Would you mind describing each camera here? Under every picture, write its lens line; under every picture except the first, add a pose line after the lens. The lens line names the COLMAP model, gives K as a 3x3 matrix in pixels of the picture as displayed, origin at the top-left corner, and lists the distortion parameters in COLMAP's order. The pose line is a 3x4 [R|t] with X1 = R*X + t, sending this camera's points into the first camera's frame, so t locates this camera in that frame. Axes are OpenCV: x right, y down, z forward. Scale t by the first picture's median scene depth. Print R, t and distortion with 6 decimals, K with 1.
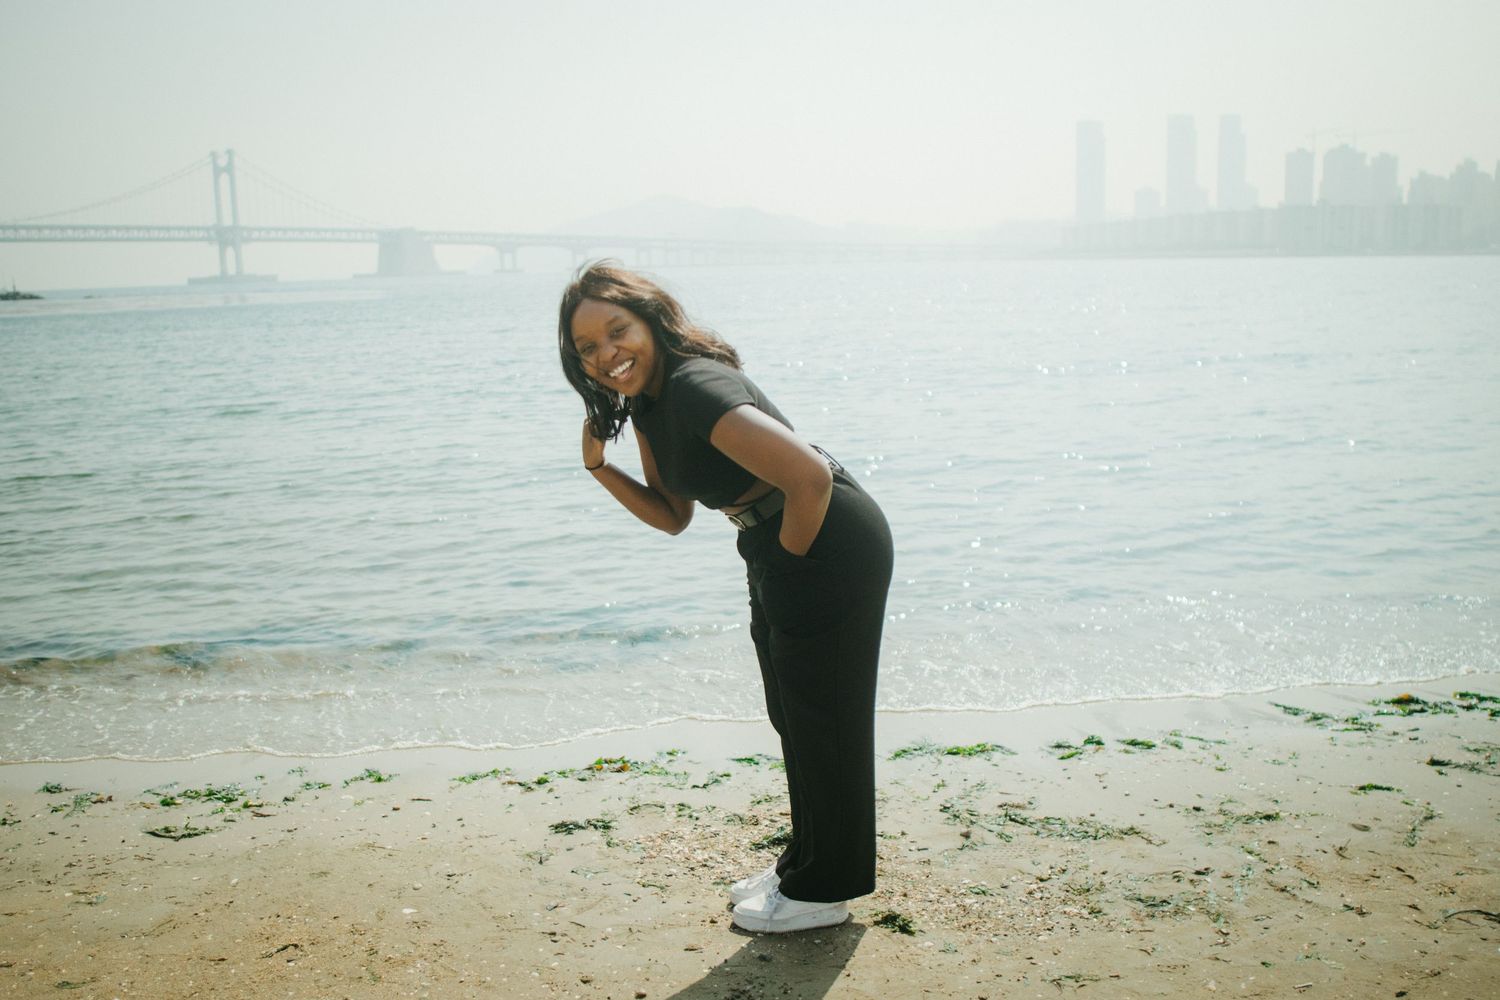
lens RADIAL K [[1308.1, 0, 750.0], [0, 1308.1, 500.0], [0, 0, 1]] dist [-0.107874, 0.073421]
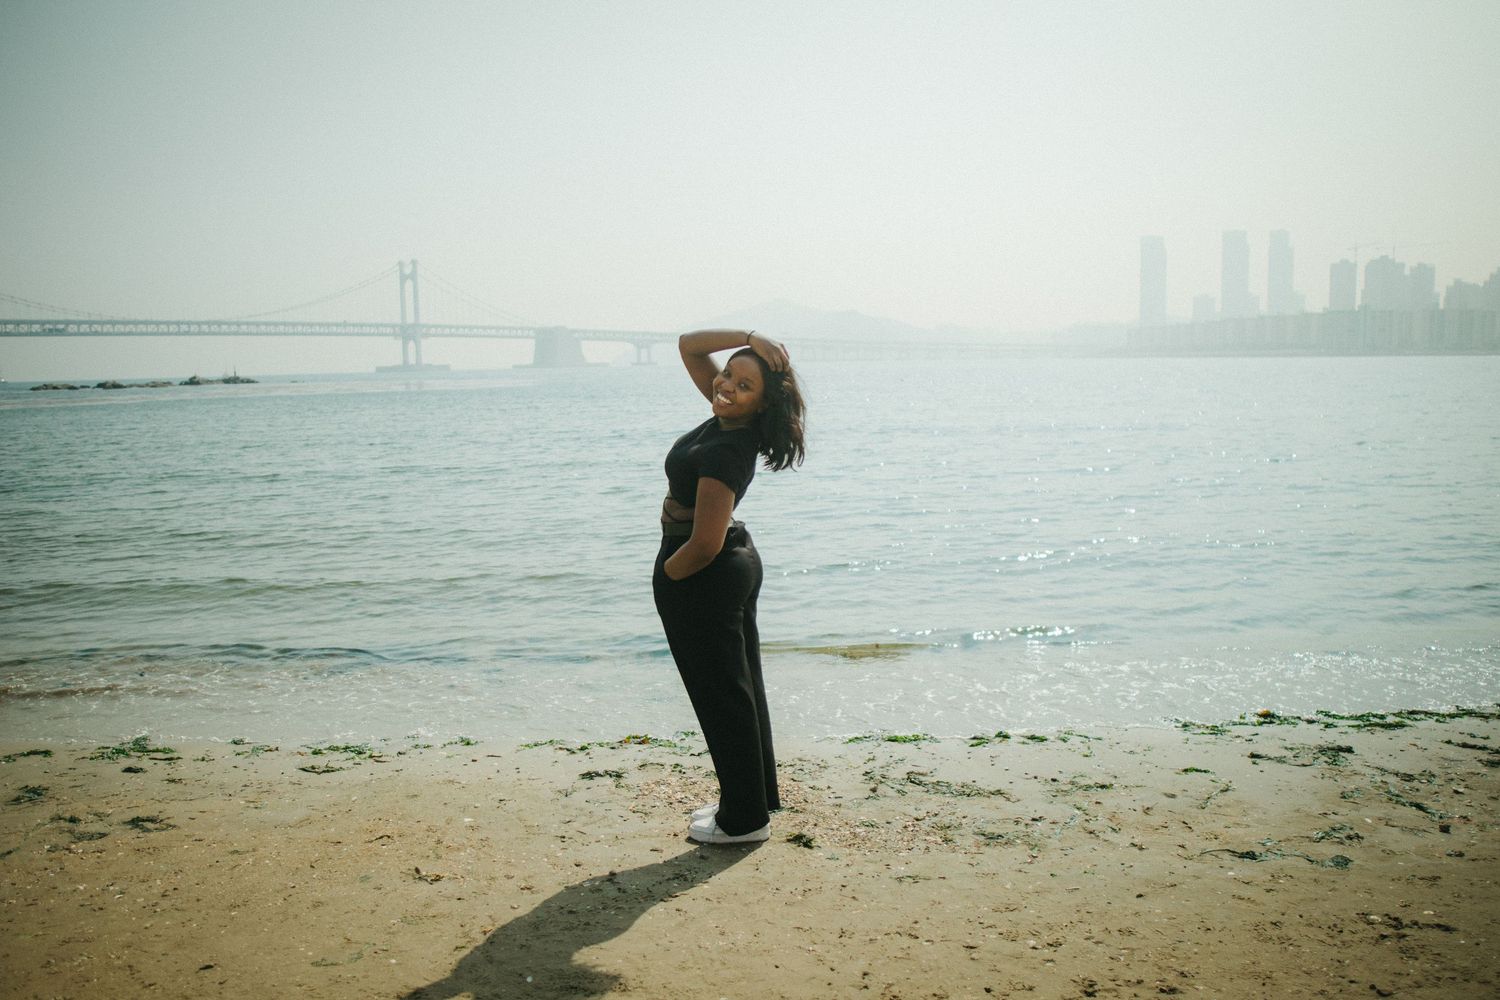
lens RADIAL K [[1143.3, 0, 750.0], [0, 1143.3, 500.0], [0, 0, 1]] dist [-0.110088, 0.076980]
pose [[0.995846, 0.016832, -0.089486, 0.117908], [-0.021821, 0.998244, -0.055070, 0.018536], [0.088402, 0.056794, 0.994464, -0.187325]]
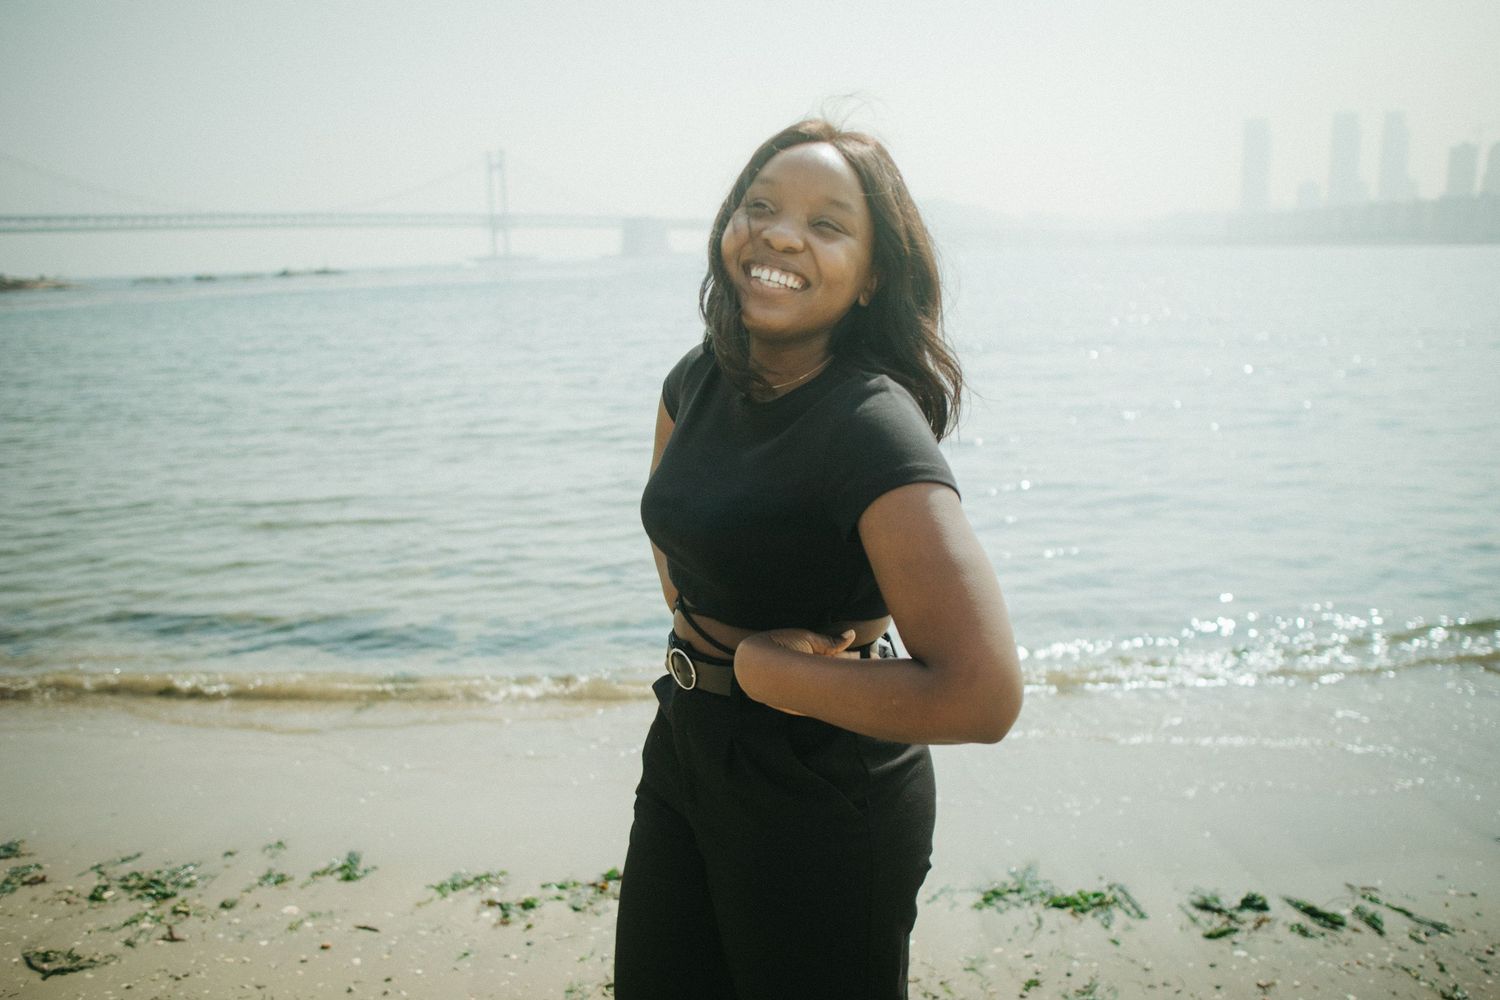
lens RADIAL K [[1122.9, 0, 750.0], [0, 1122.9, 500.0], [0, 0, 1]] dist [-0.121089, 0.087926]
pose [[0.986029, 0.037827, -0.162225, 0.076964], [-0.030750, 0.998472, 0.045916, -0.069446], [0.163714, -0.040286, 0.985685, 0.369343]]
